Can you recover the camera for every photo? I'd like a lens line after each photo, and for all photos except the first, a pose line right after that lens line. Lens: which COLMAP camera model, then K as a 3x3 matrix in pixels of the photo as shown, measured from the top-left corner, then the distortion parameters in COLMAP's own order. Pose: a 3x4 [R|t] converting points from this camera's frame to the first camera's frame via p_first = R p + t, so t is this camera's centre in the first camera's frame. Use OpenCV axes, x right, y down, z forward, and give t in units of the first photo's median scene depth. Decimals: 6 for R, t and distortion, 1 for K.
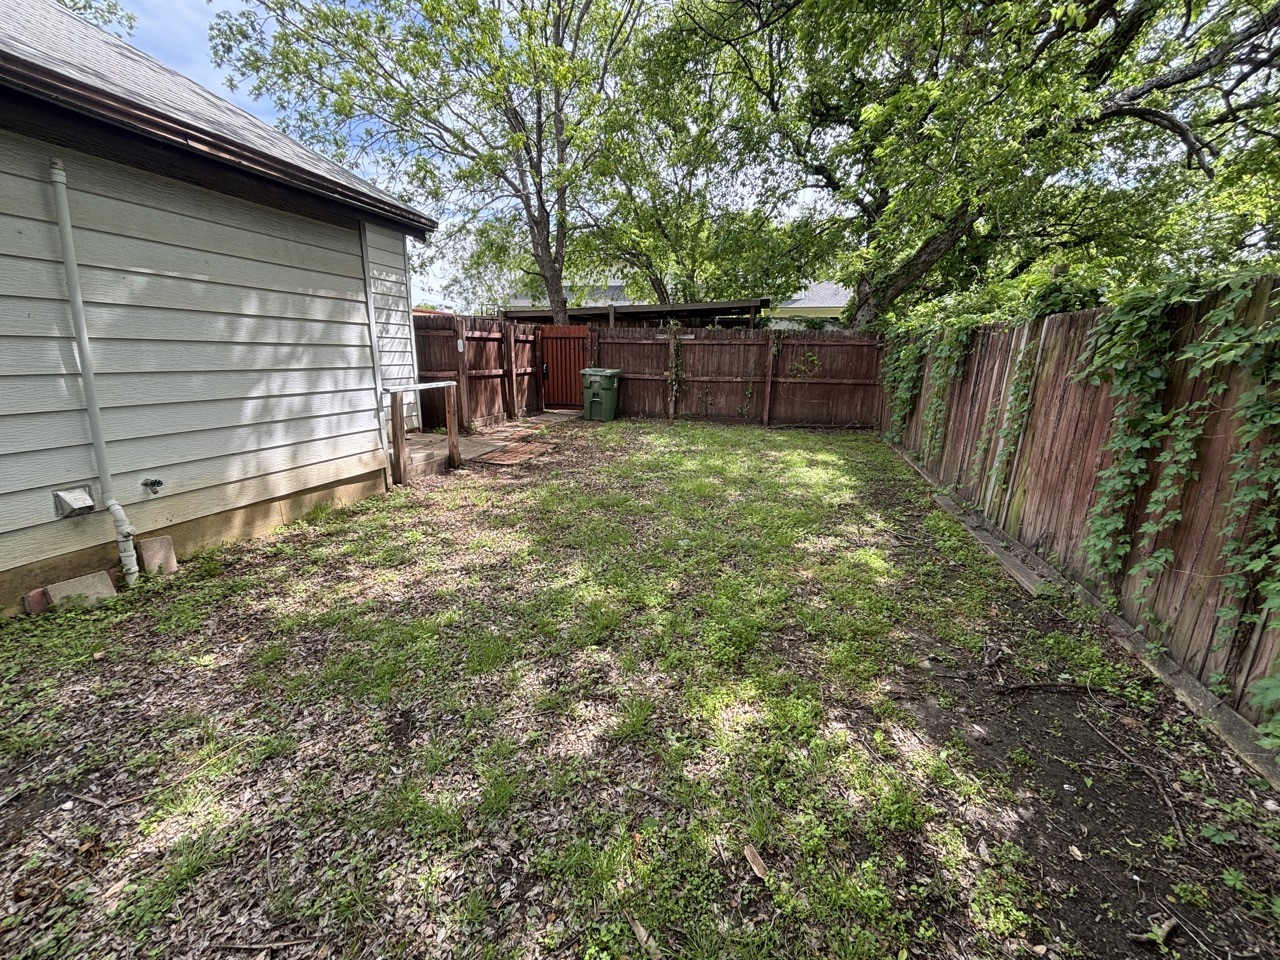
lens RADIAL K [[516.7, 0, 640.4], [0, 516.7, 473.2], [0, 0, 1]] dist [0.001865, -0.000008]
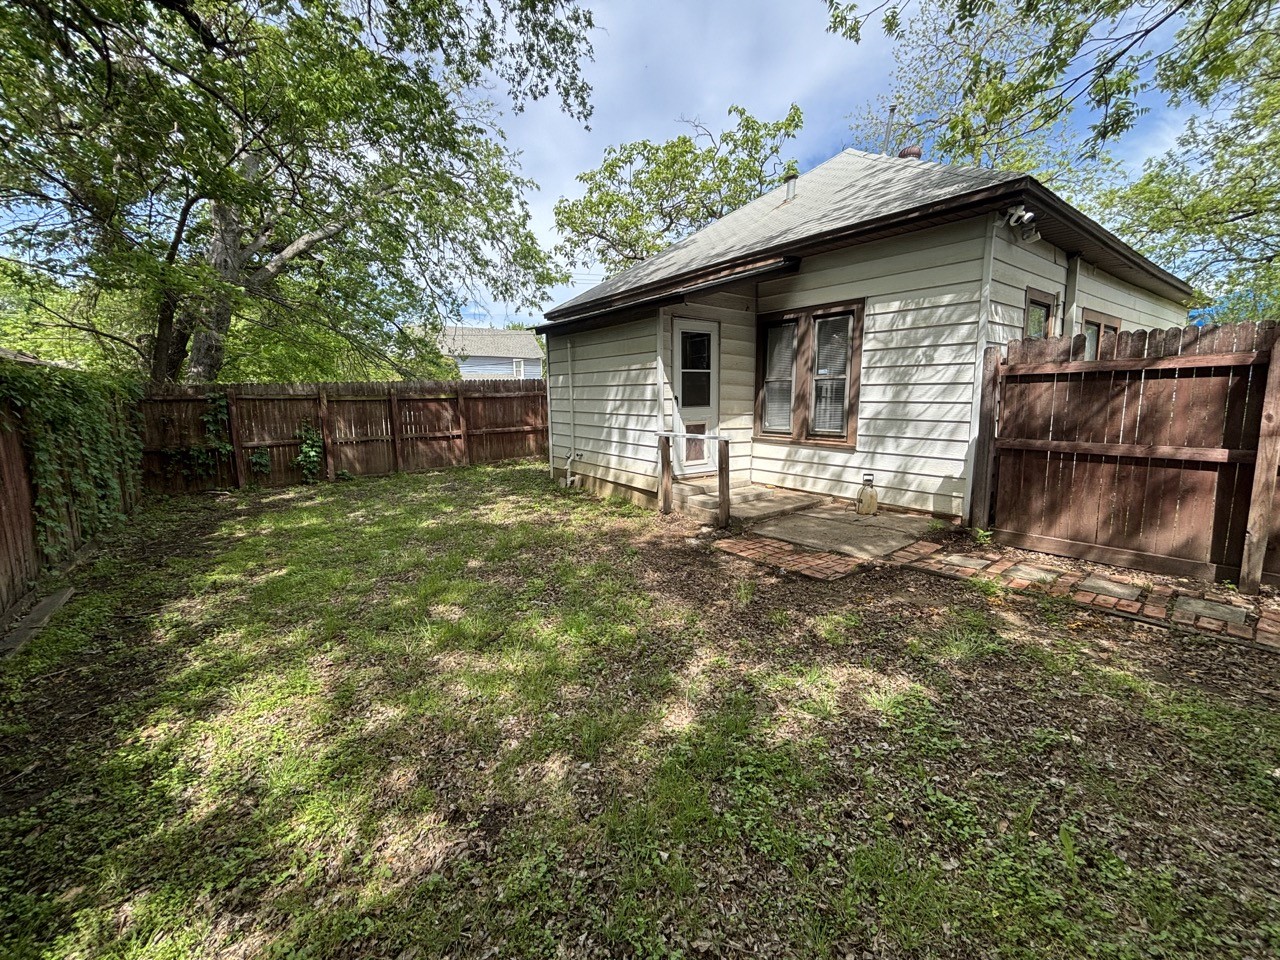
lens RADIAL K [[516.7, 0, 640.4], [0, 516.7, 473.2], [0, 0, 1]] dist [0.001865, -0.000008]
pose [[-0.619002, 0.097099, -0.779364, 0.653273], [-0.184331, 0.946649, 0.264343, -0.476864], [0.763451, 0.307290, -0.568080, 2.079105]]
